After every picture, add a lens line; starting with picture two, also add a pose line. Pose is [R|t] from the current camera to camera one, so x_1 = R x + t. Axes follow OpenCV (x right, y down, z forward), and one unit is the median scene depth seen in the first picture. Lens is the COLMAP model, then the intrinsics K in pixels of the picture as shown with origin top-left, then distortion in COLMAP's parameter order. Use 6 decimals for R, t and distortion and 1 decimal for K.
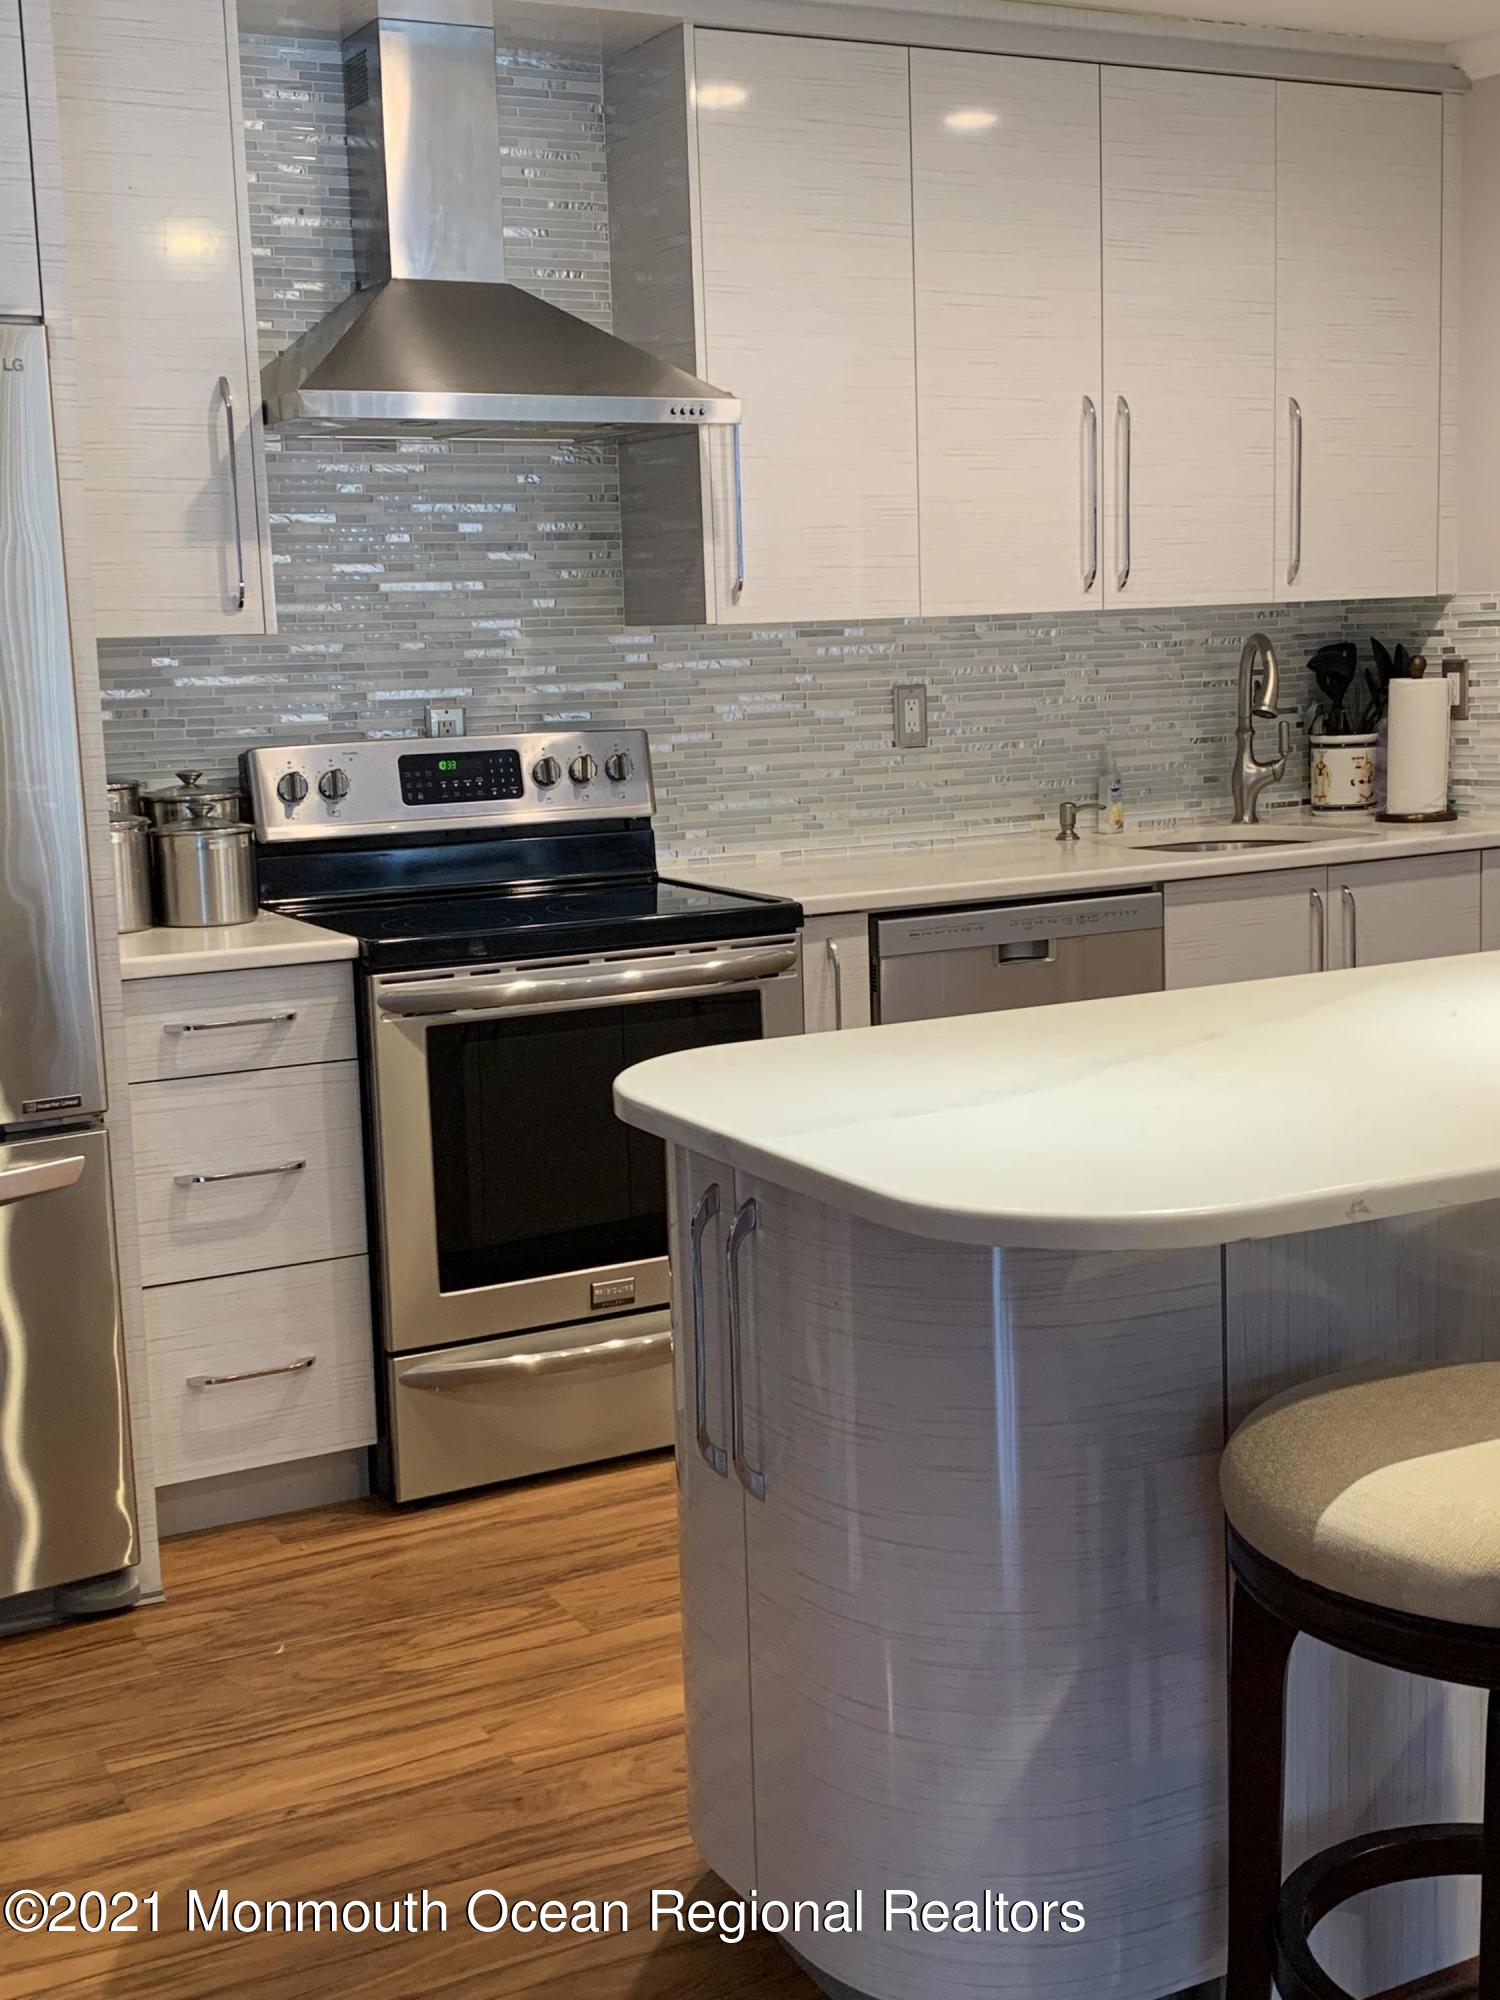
lens RADIAL K [[2409.6, 0, 758.7], [0, 2409.6, 993.9], [0, 0, 1]] dist [0.212086, -0.692956]
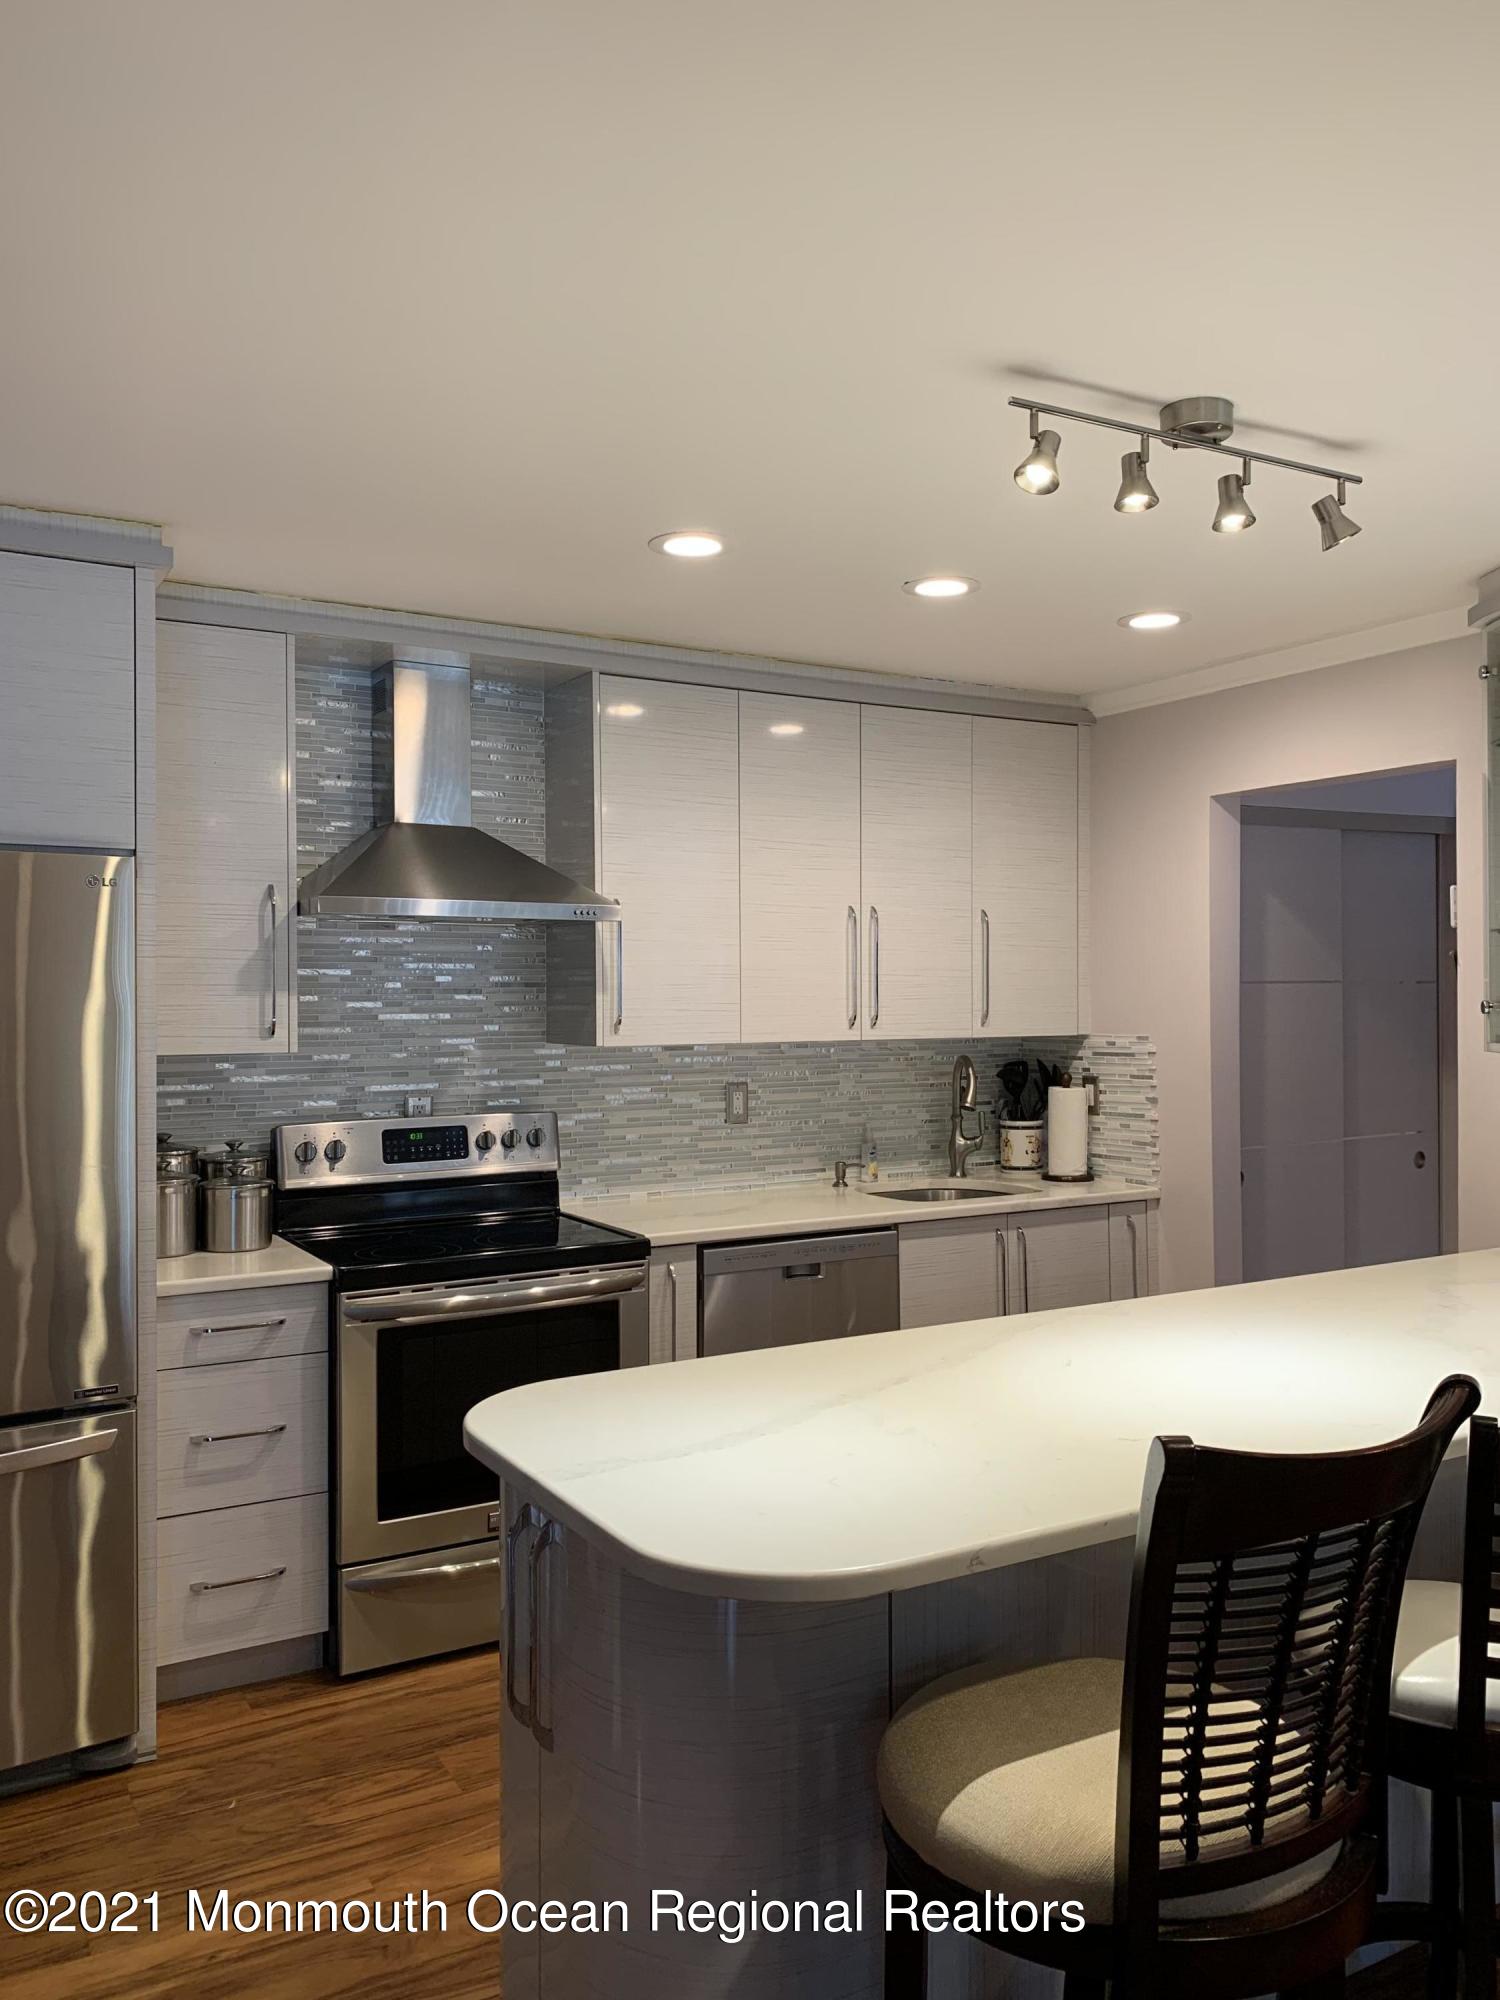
lens RADIAL K [[1525.4, 0, 757.1], [0, 1525.4, 997.8], [0, 0, 1]] dist [0.159225, -0.377712]
pose [[0.998656, 0.028503, 0.043288, 0.033246], [-0.021785, 0.988686, -0.148409, -0.039763], [-0.047029, 0.147266, 0.987978, 0.045530]]
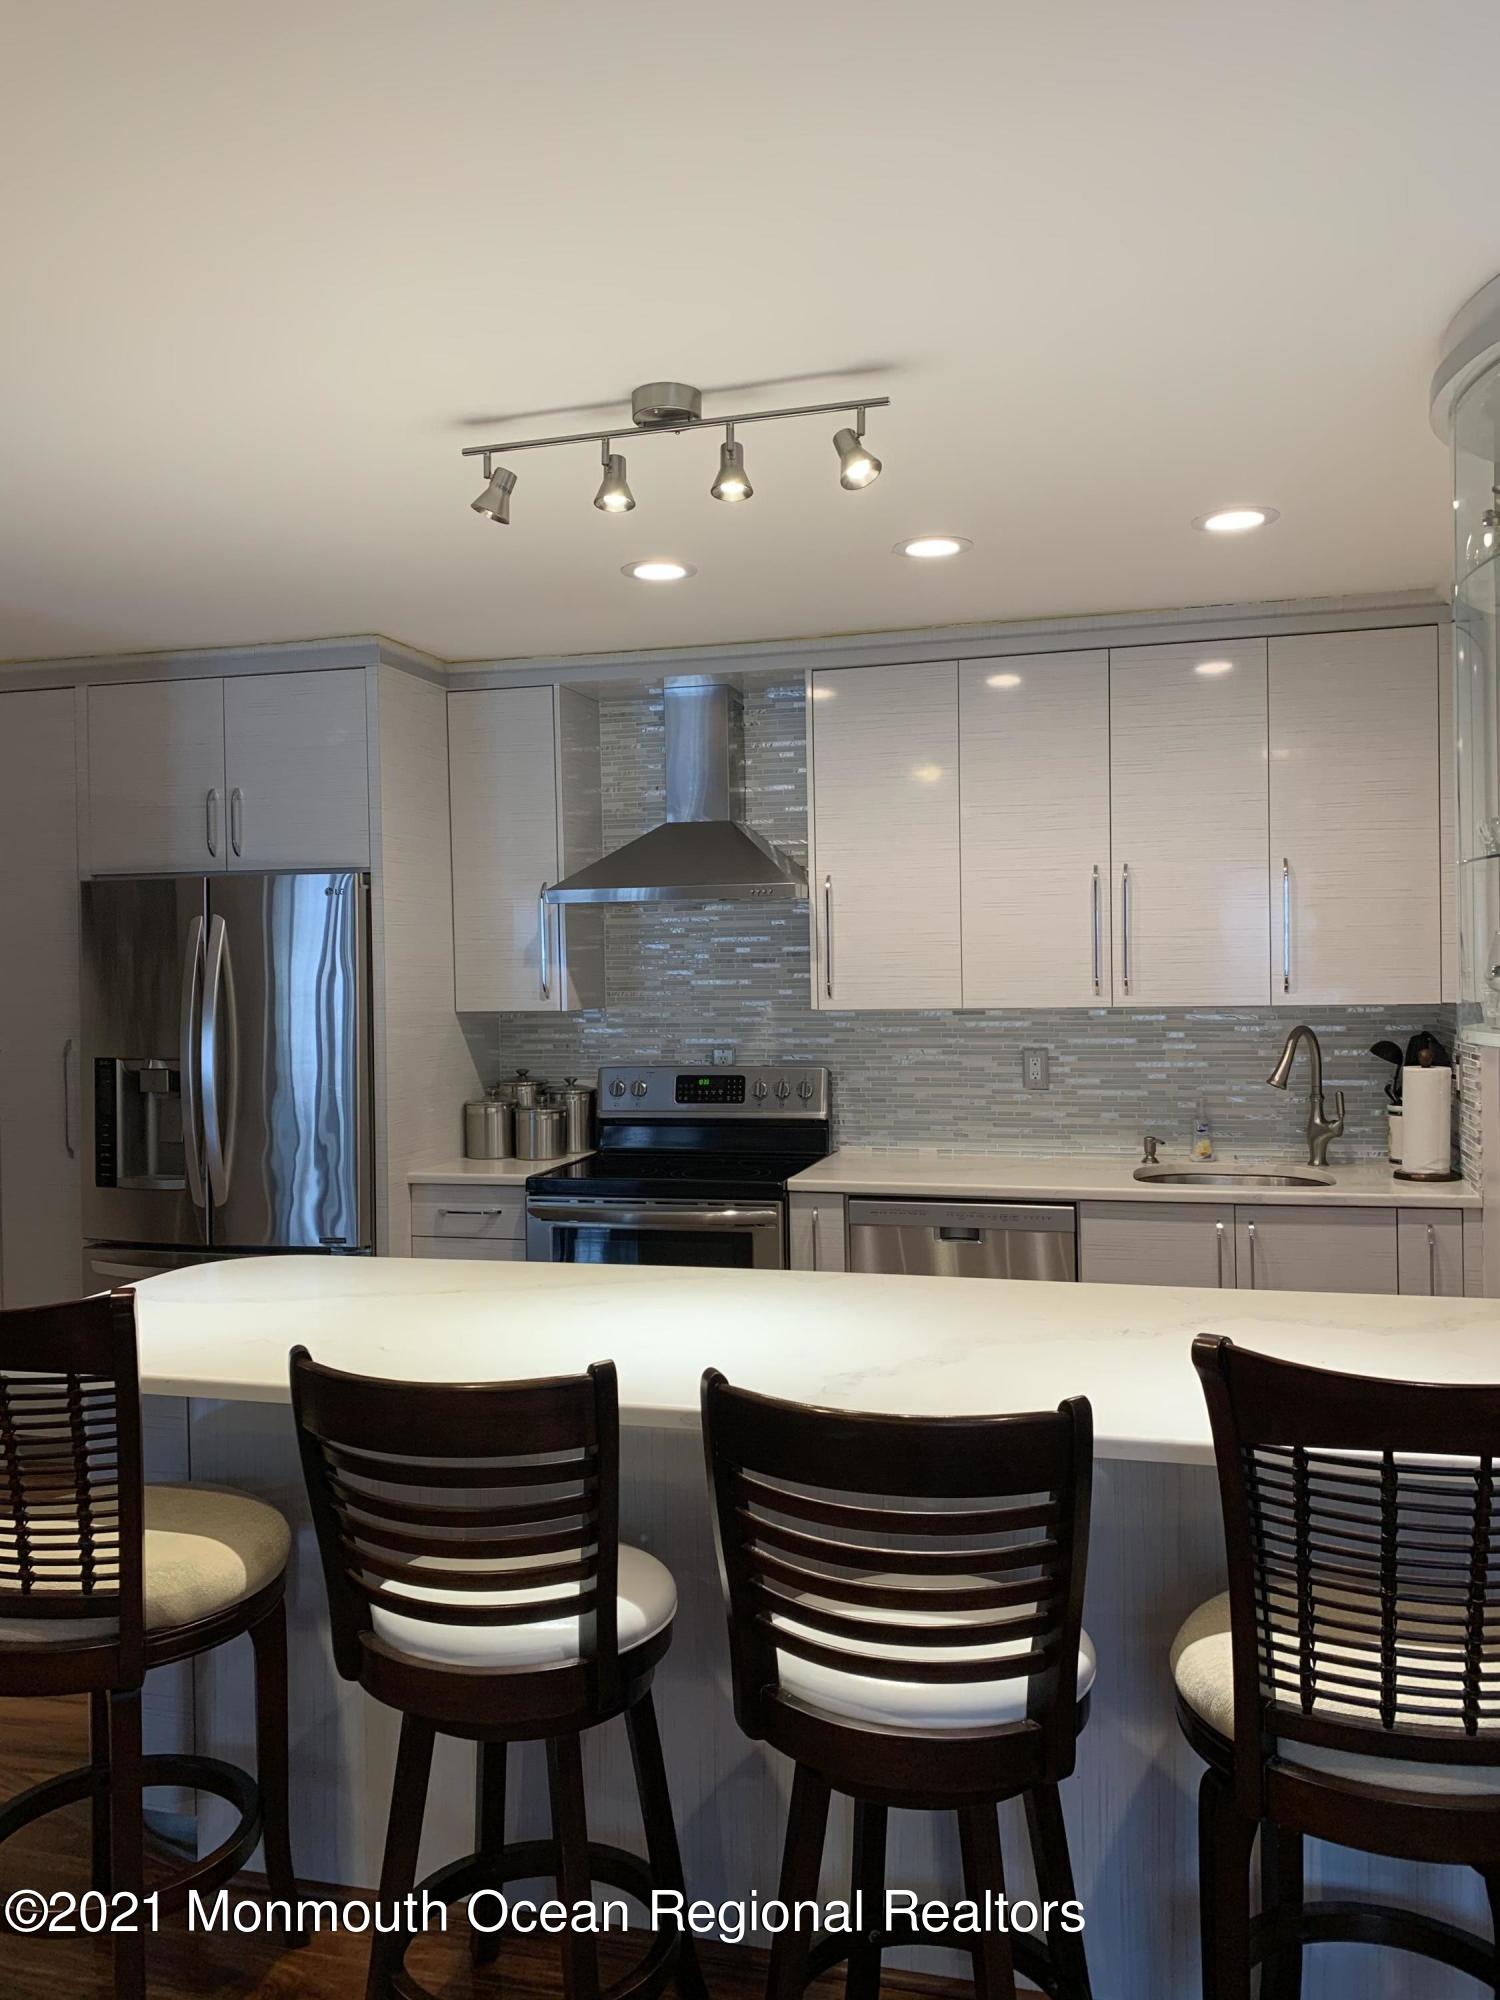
lens RADIAL K [[1525.4, 0, 757.1], [0, 1525.4, 997.8], [0, 0, 1]] dist [0.159225, -0.377712]
pose [[0.729246, 0.035226, -0.683344, 0.611311], [-0.109754, 0.991765, -0.066002, -0.079365], [0.675392, 0.123131, 0.727107, 0.187895]]
